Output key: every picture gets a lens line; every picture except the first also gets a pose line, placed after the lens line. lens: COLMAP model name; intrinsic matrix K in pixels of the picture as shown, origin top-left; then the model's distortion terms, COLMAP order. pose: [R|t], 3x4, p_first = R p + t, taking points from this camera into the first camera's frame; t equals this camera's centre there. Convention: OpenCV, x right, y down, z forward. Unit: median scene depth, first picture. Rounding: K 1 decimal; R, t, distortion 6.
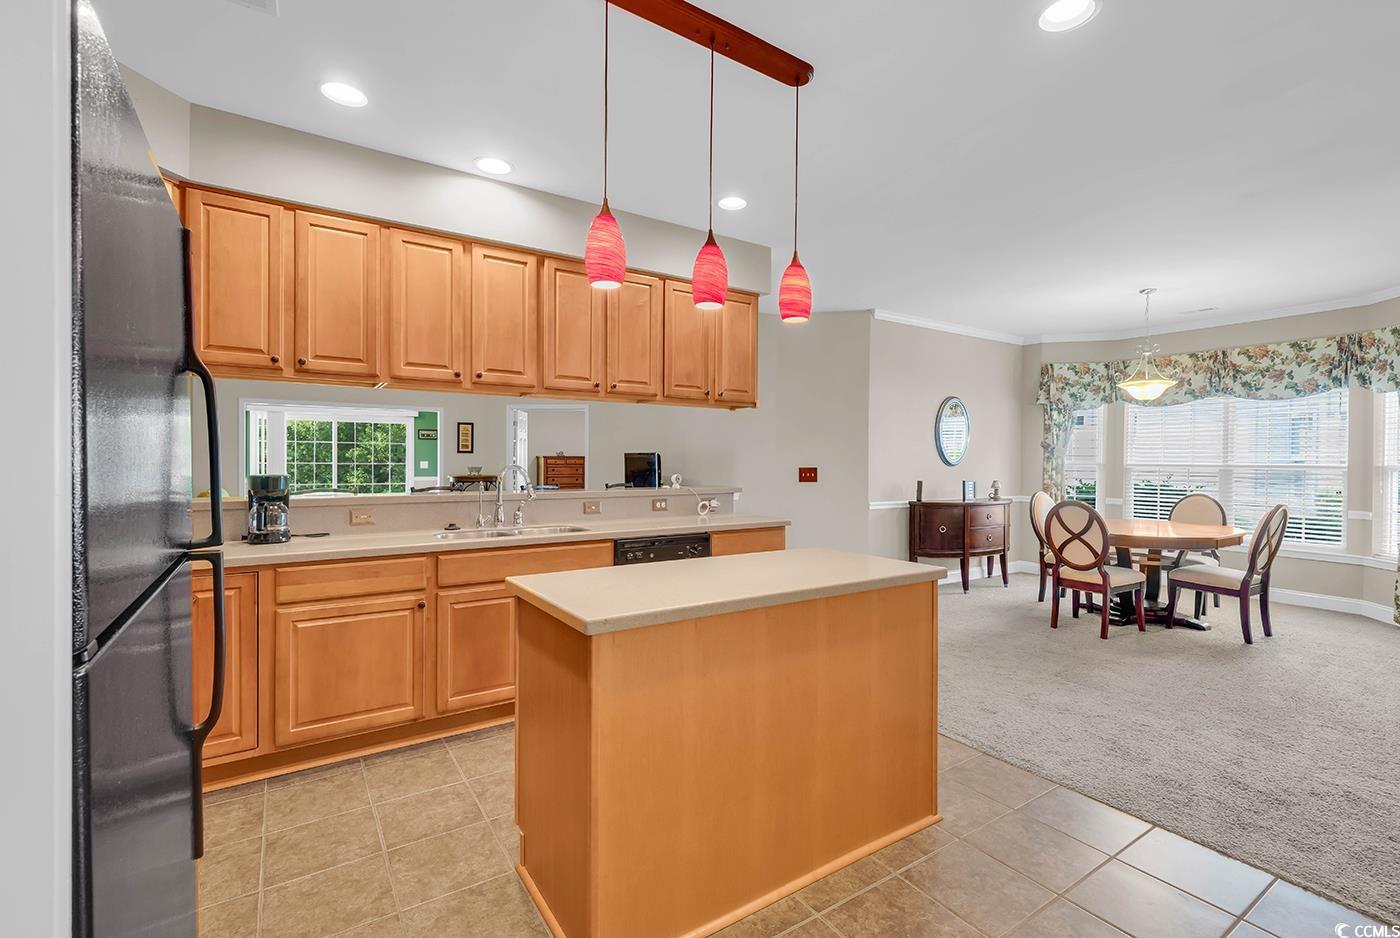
lens RADIAL K [[632.9, 0, 719.7], [0, 632.9, 463.6], [0, 0, 1]] dist [0.008834, -0.002161]
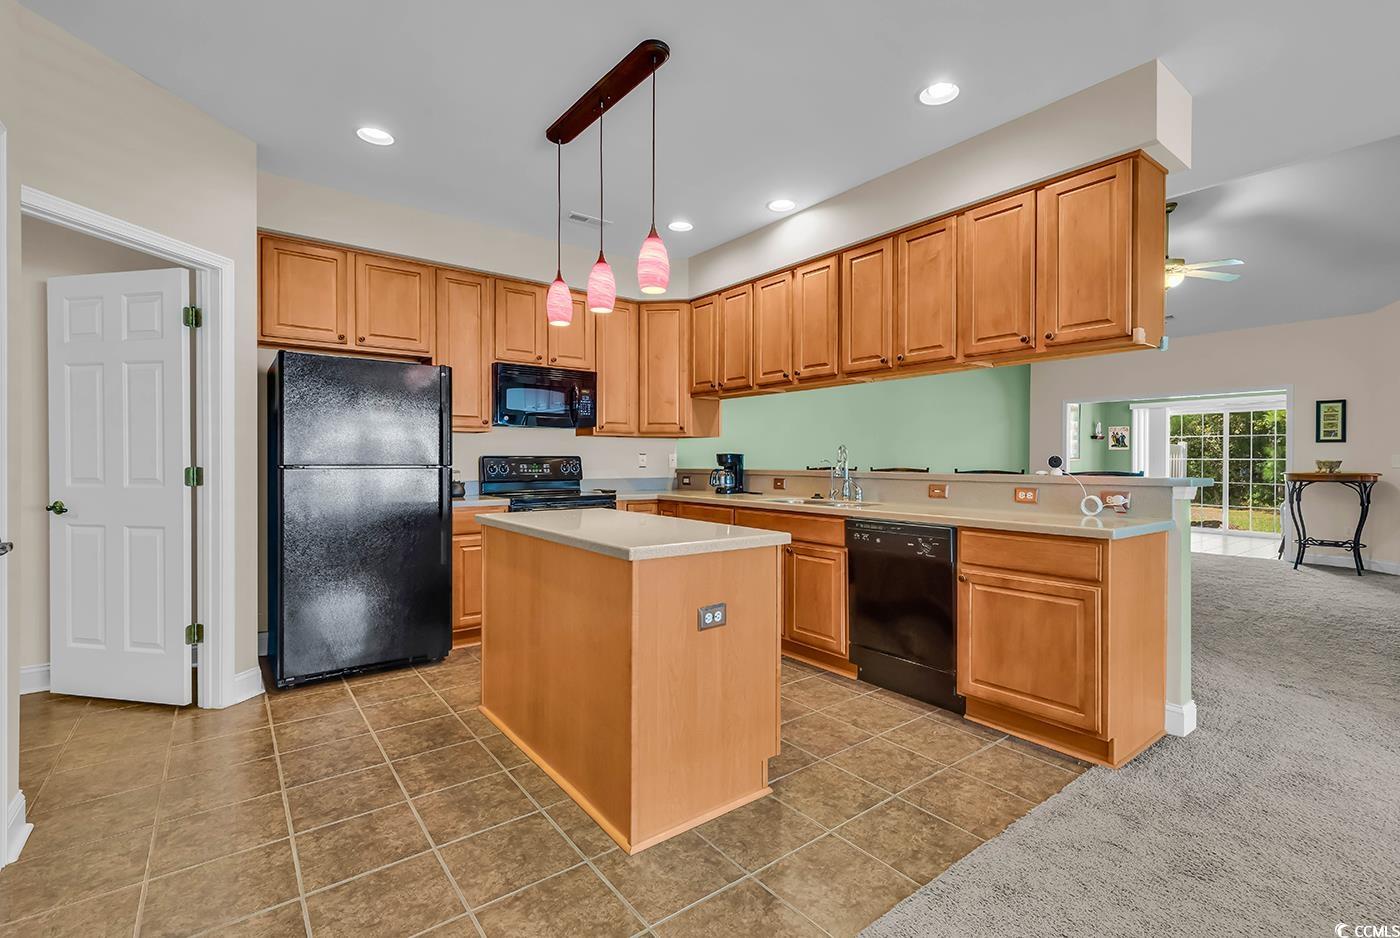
lens RADIAL K [[632.9, 0, 706.5], [0, 632.9, 462.8], [0, 0, 1]] dist [0.008834, -0.002161]
pose [[0.064821, -0.001613, -0.997896, 0.440815], [-0.006972, 0.999974, -0.002069, 0.020765], [0.997873, 0.007091, 0.064808, 0.390098]]
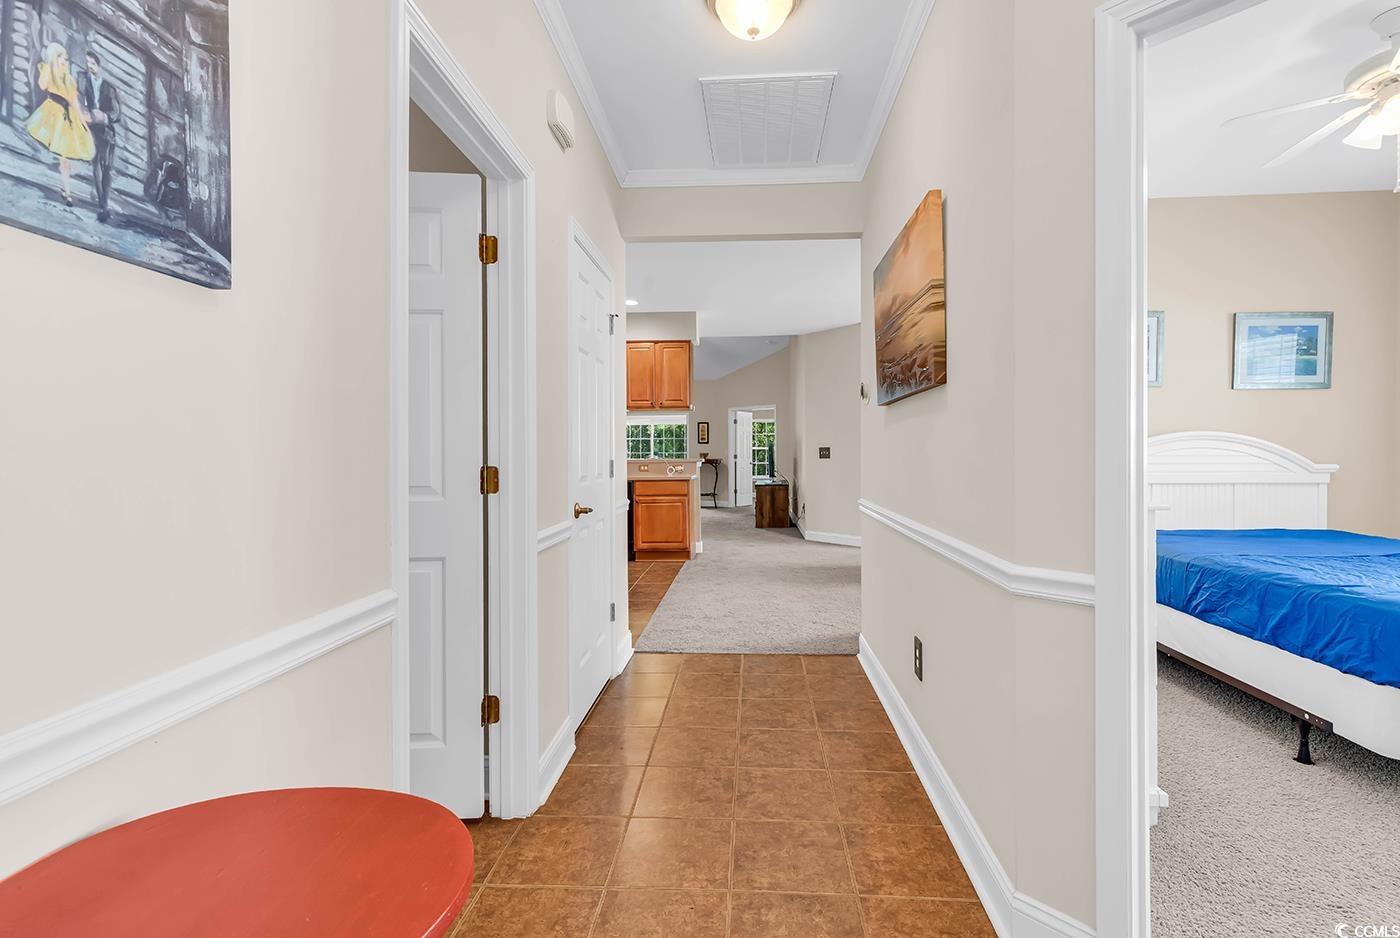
lens RADIAL K [[646.6, 0, 718.4], [0, 646.6, 459.3], [0, 0, 1]] dist [0.015964, -0.002659]
pose [[0.797869, -0.006801, -0.602792, 0.790440], [0.008845, 0.999961, 0.000426, 0.028922], [0.602766, -0.005672, 0.797898, -0.209107]]
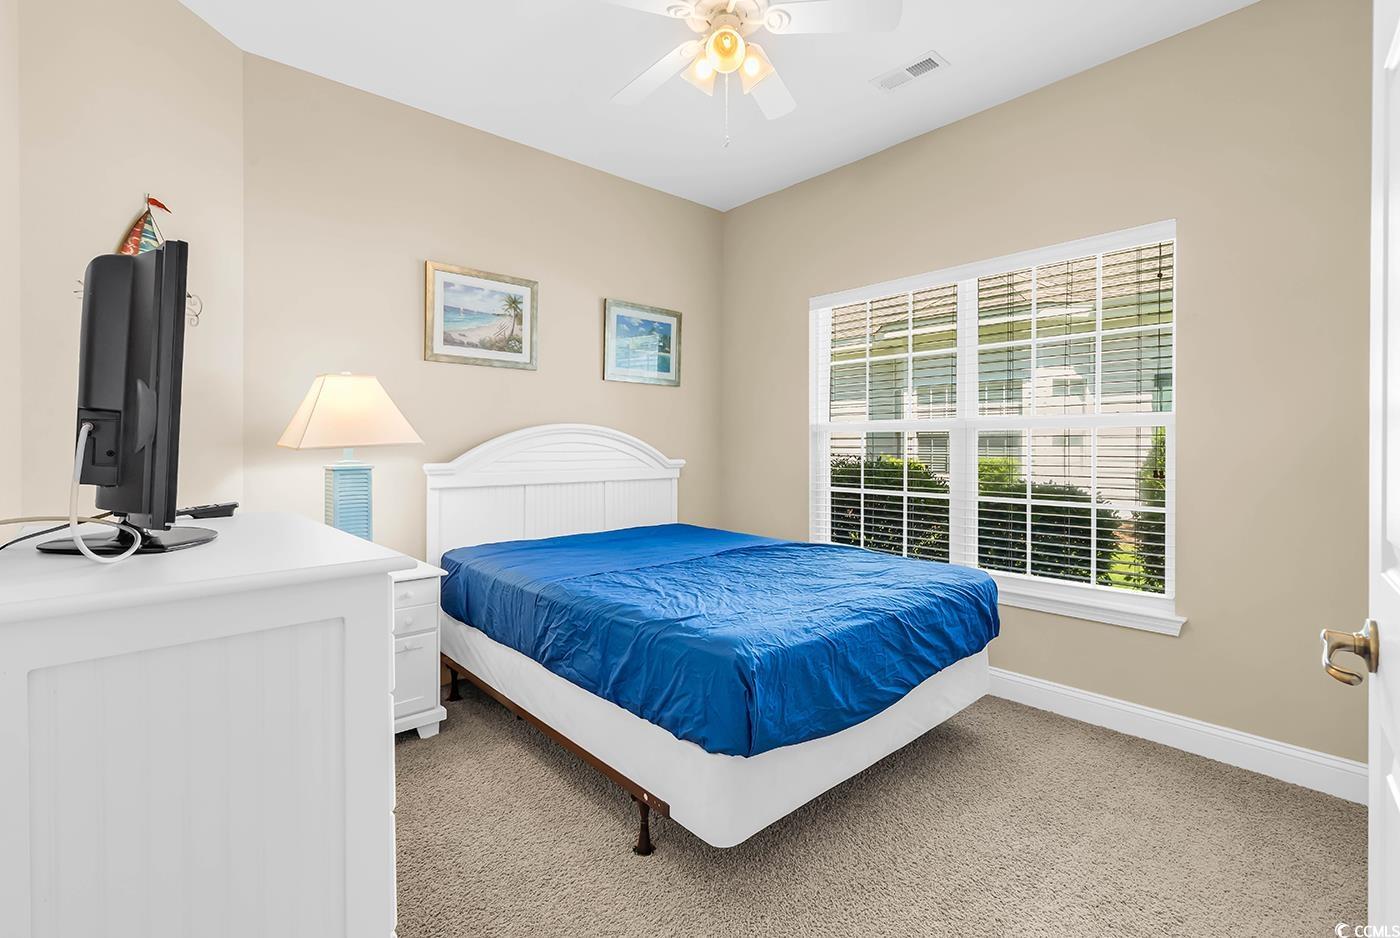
lens RADIAL K [[632.9, 0, 713.4], [0, 632.9, 443.1], [0, 0, 1]] dist [0.008834, -0.002161]
pose [[0.989689, -0.006084, 0.143103, 0.826012], [0.007160, 0.999950, -0.007008, 0.027451], [-0.143053, 0.007961, 0.989683, 0.035683]]
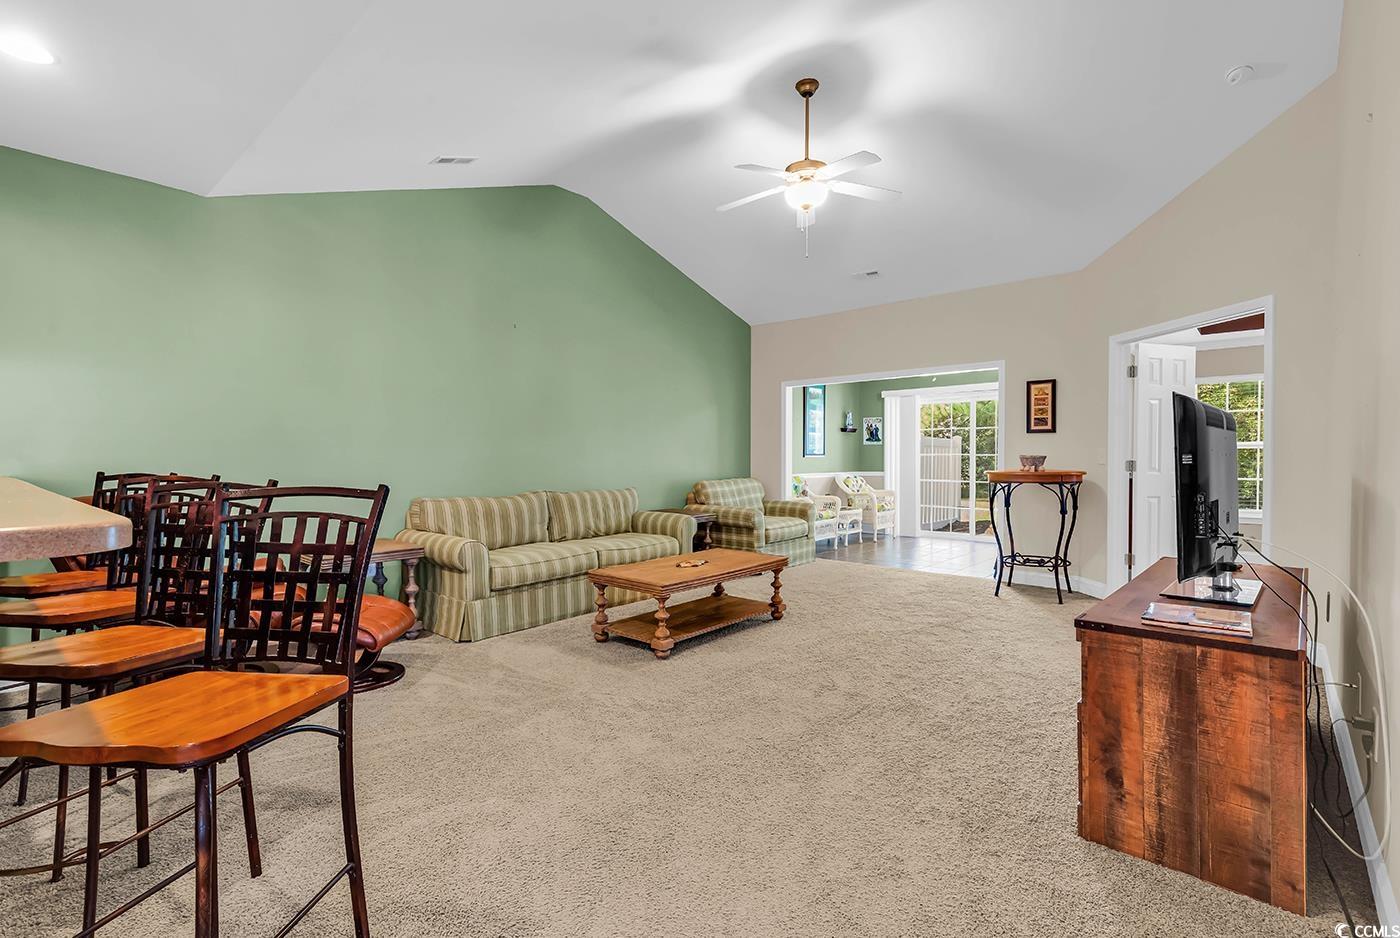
lens RADIAL K [[632.9, 0, 704.3], [0, 632.9, 472.8], [0, 0, 1]] dist [0.008834, -0.002161]
pose [[0.241552, 0.016974, -0.970239, 0.141263], [-0.000677, 0.999850, 0.017324, 0.015754], [0.970388, -0.003527, 0.241527, 0.894680]]
